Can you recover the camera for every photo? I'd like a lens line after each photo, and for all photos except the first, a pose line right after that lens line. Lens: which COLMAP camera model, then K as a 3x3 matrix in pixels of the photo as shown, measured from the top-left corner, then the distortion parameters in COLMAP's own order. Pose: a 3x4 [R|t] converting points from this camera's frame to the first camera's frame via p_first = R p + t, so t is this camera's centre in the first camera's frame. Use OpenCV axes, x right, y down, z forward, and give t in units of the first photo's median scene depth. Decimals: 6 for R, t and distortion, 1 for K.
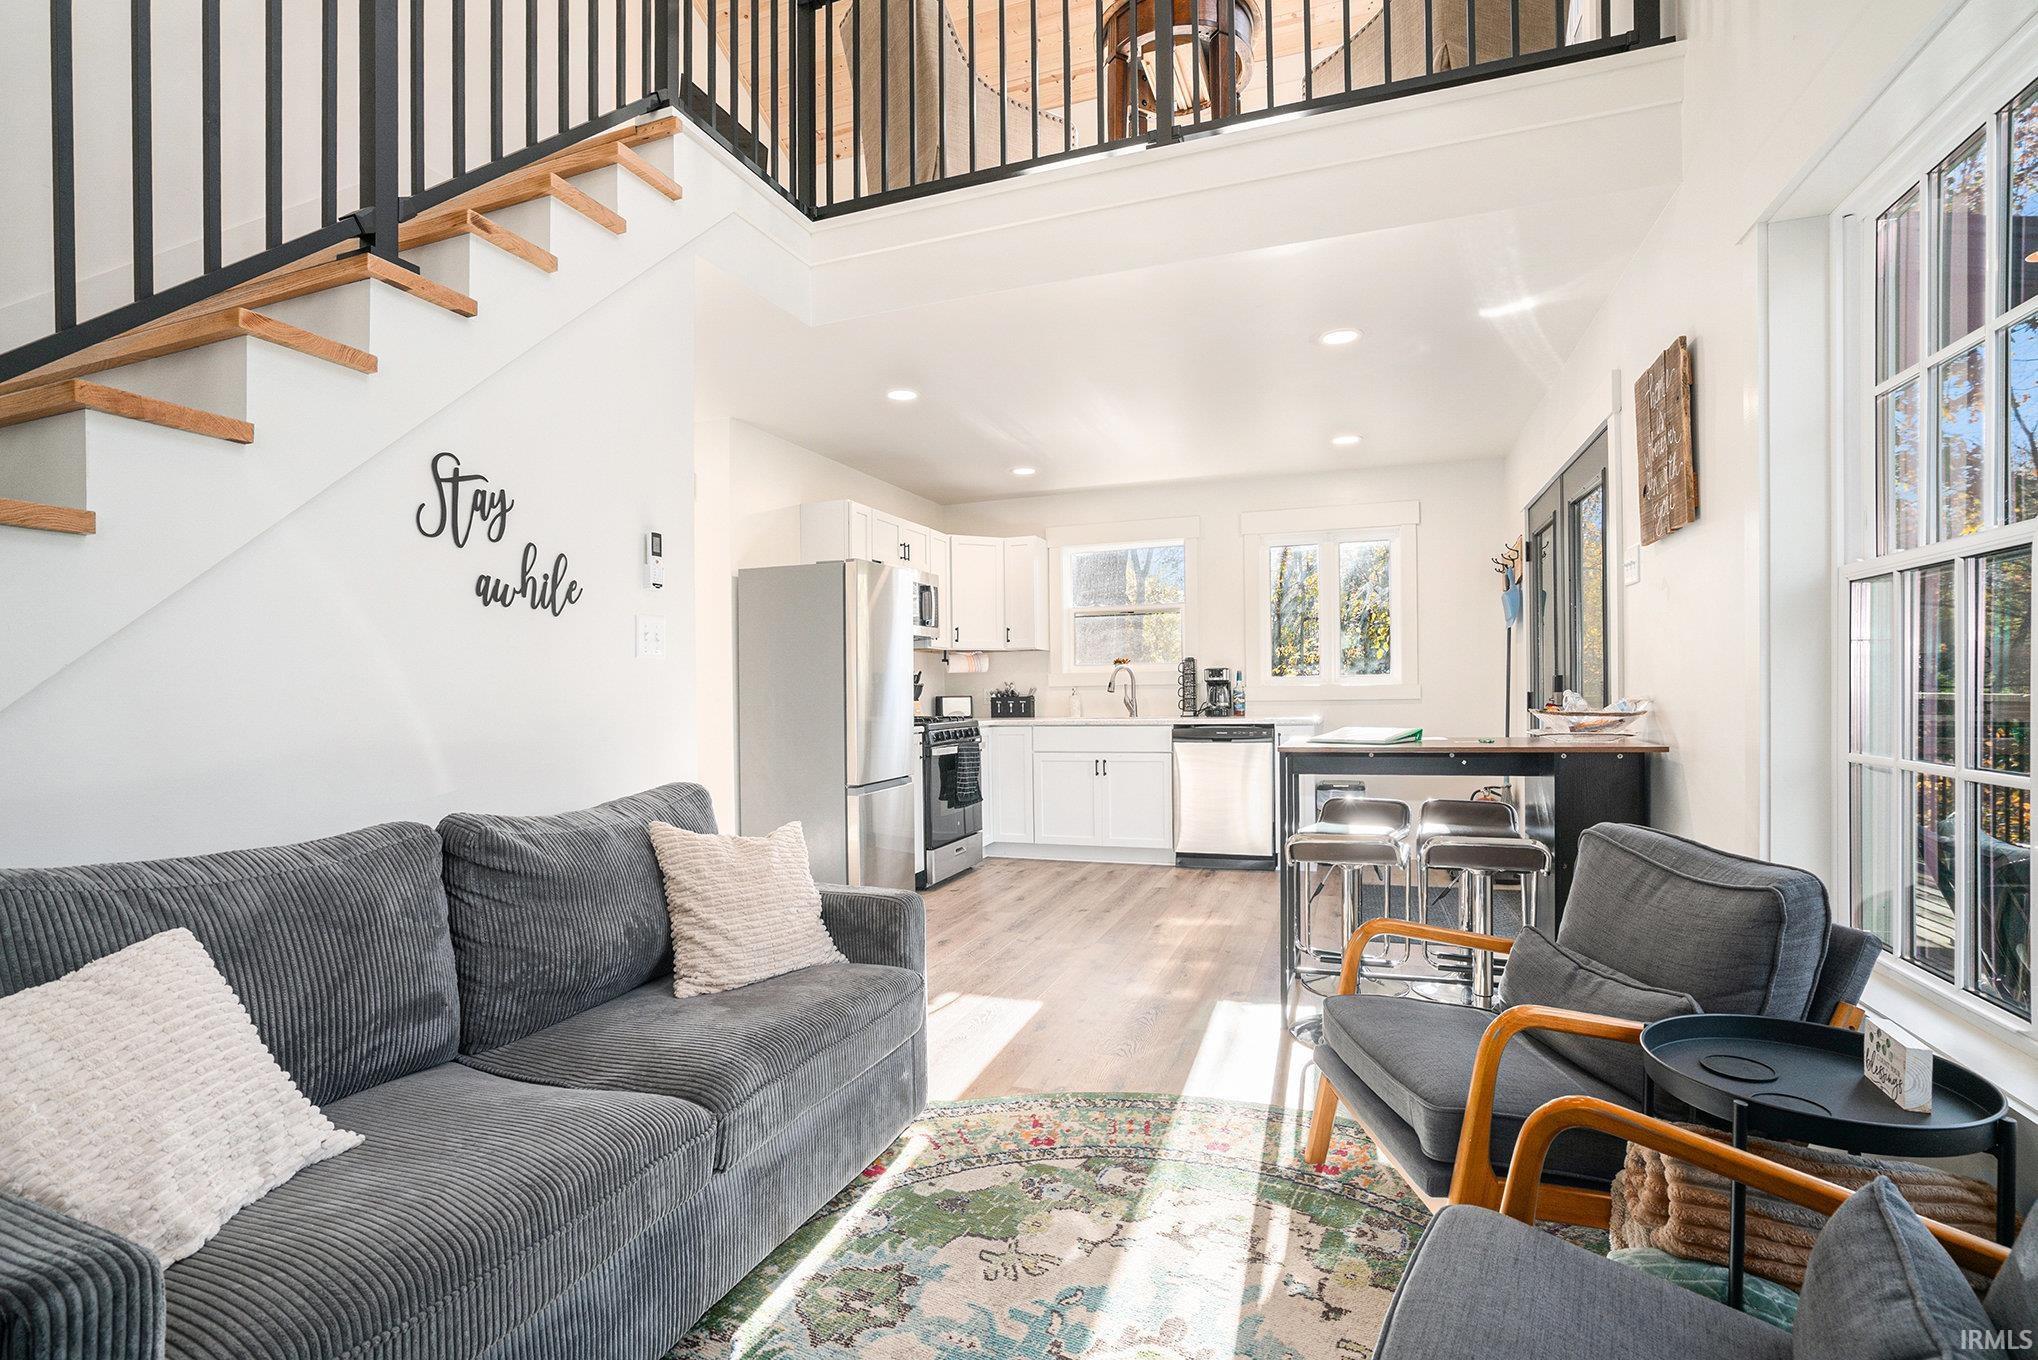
lens RADIAL K [[985.2, 0, 1019.0], [0, 985.2, 680.0], [0, 0, 1]] dist [-0.003039, 0.000383]
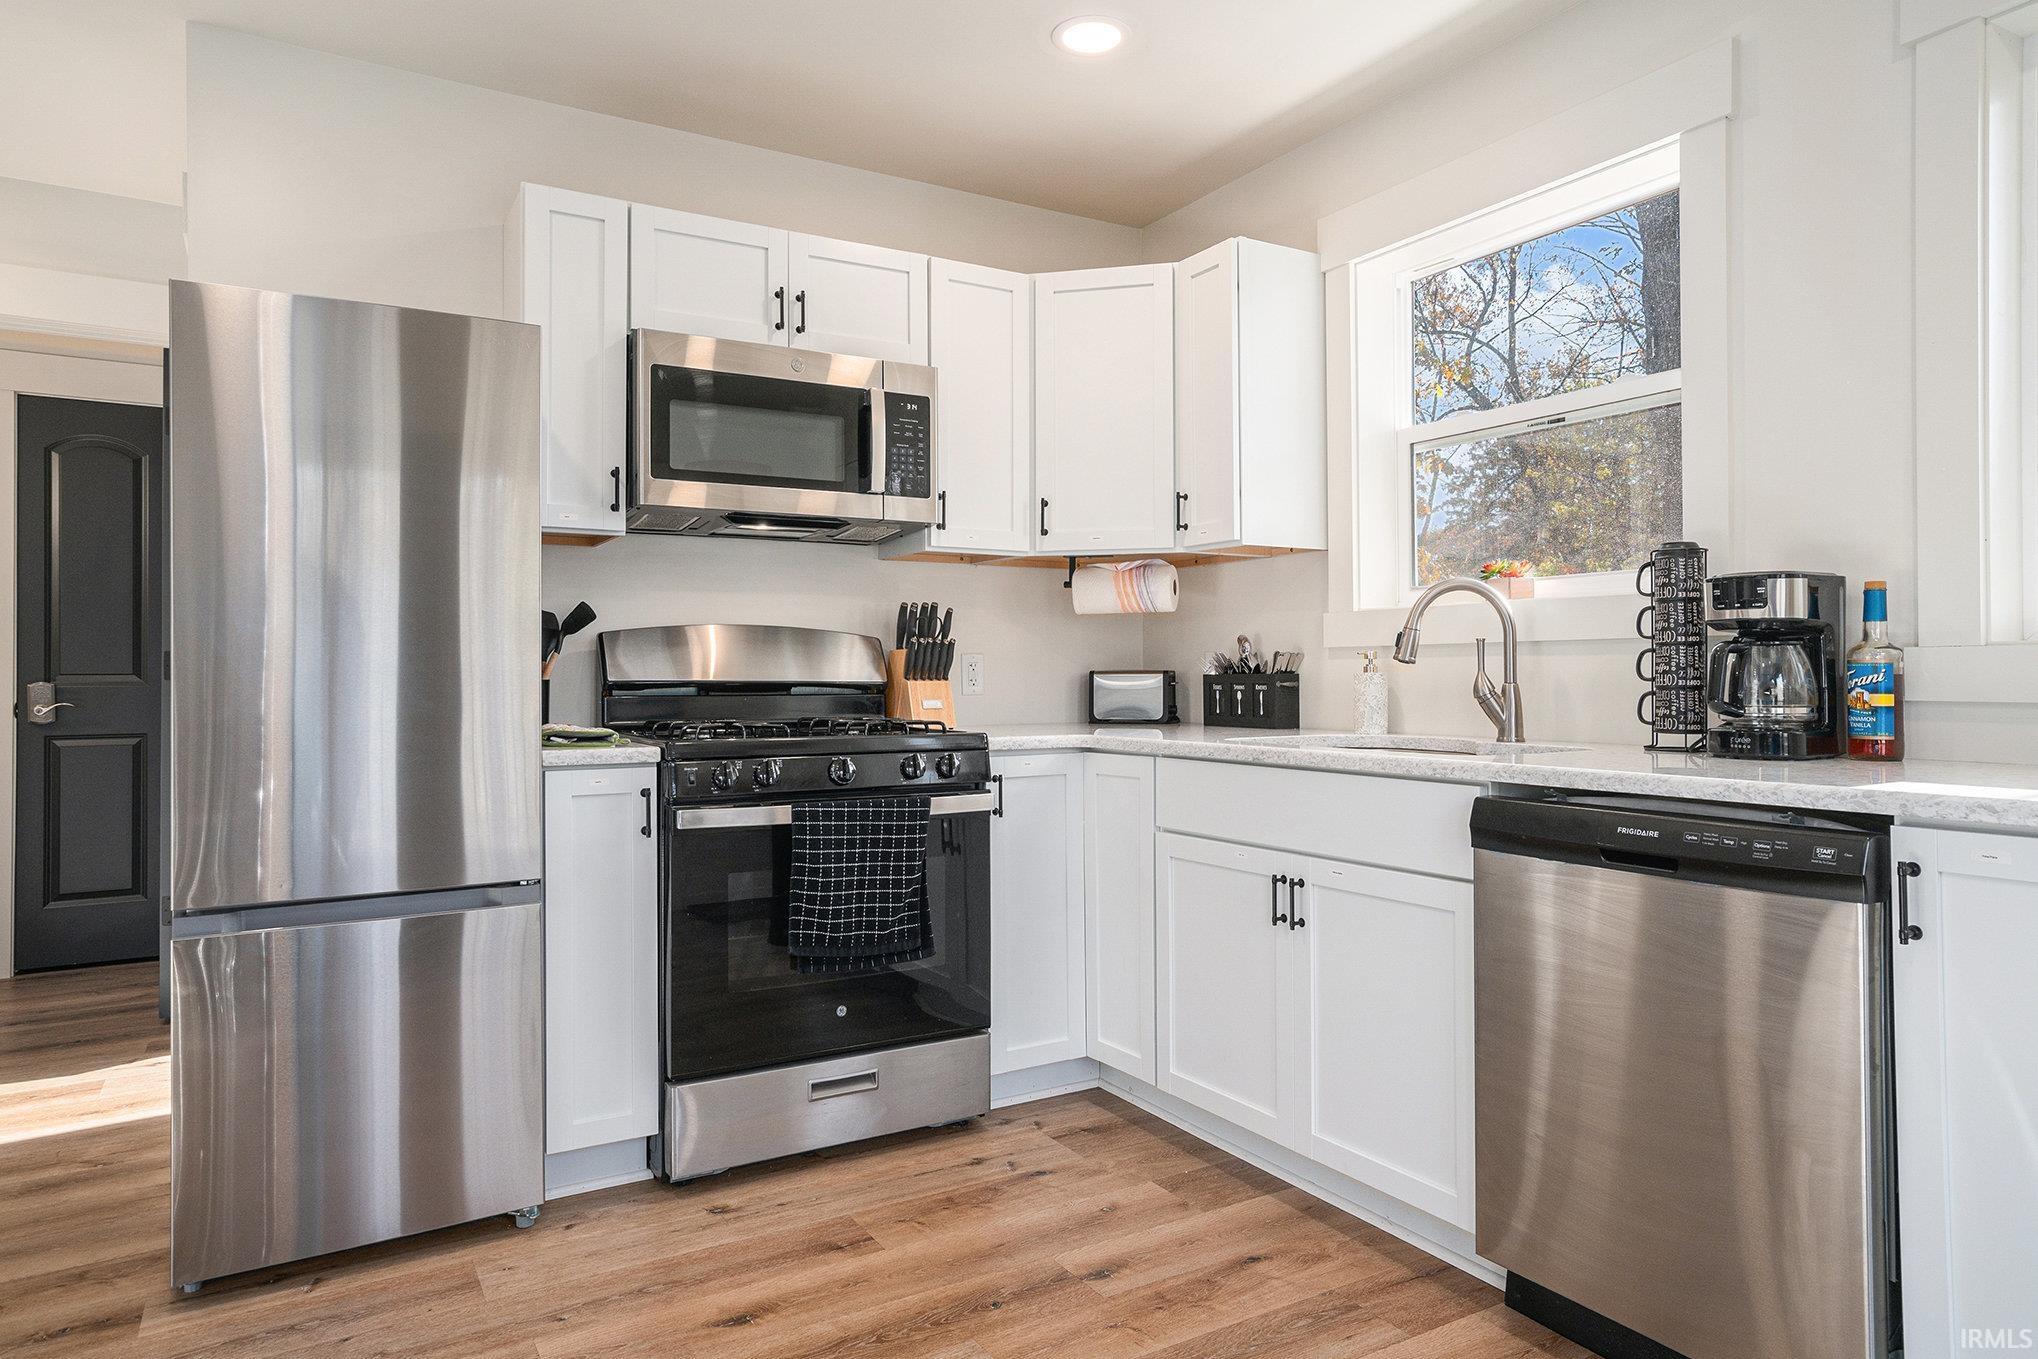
lens RADIAL K [[1263.2, 0, 998.9], [0, 1263.2, 667.4], [0, 0, 1]] dist [-0.014685, 0.004605]
pose [[0.769940, 0.010556, -0.638029, 0.631187], [0.000280, 0.999857, 0.016881, 0.017070], [0.638116, -0.013176, 0.769828, 1.486475]]
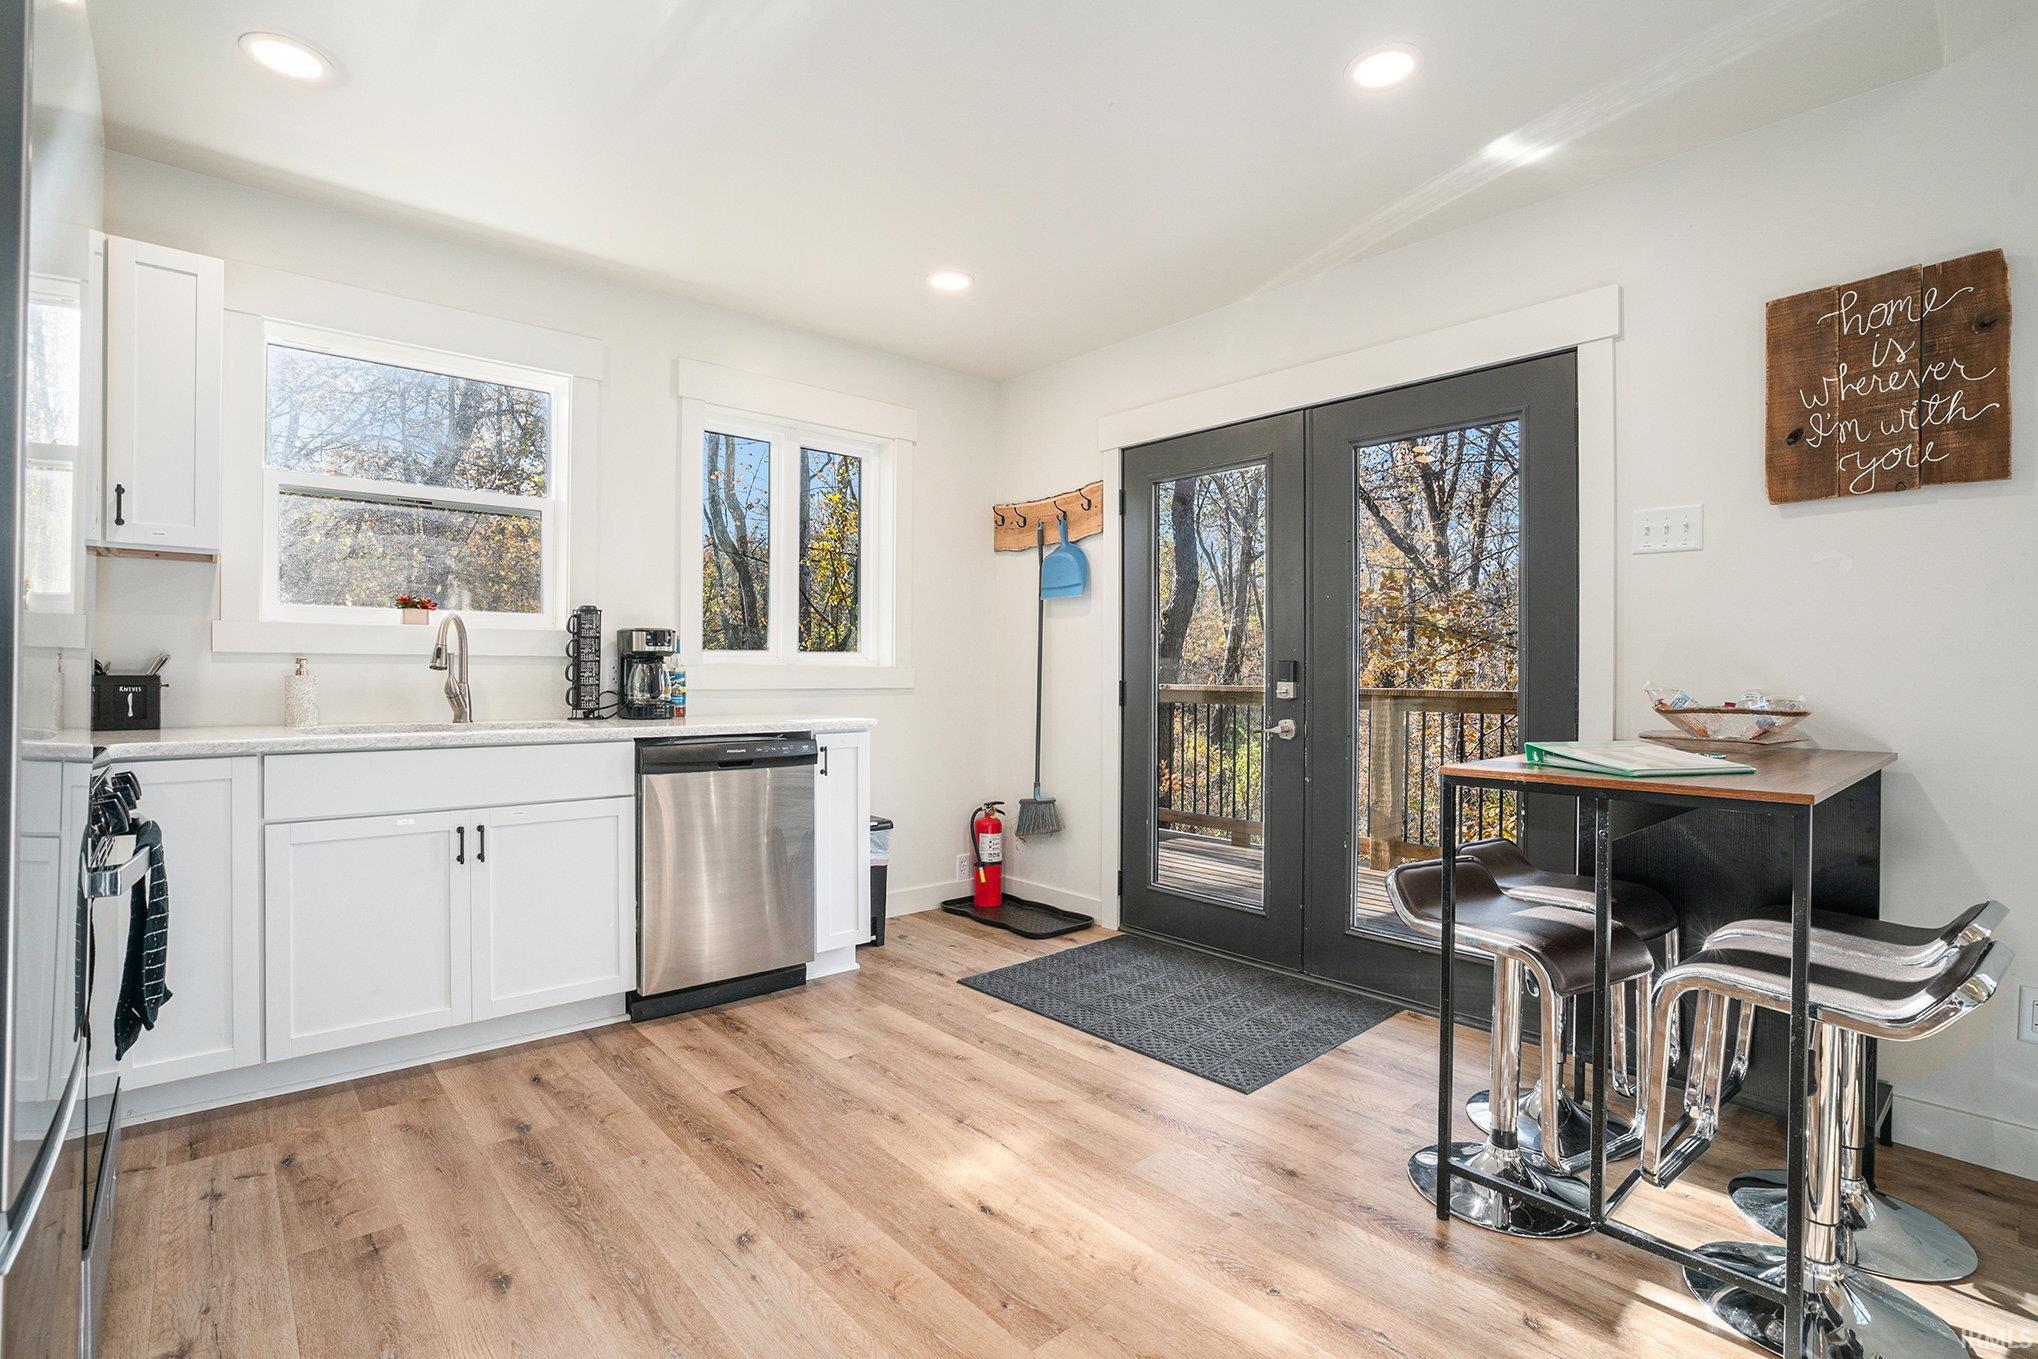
lens RADIAL K [[964.9, 0, 1040.1], [0, 964.9, 670.5], [0, 0, 1]] dist [-0.075652, 0.031136]
pose [[0.476121, 0.019504, 0.879163, -0.382867], [-0.023790, 0.999674, -0.009294, 0.024987], [-0.879058, -0.016491, 0.476430, 1.371899]]
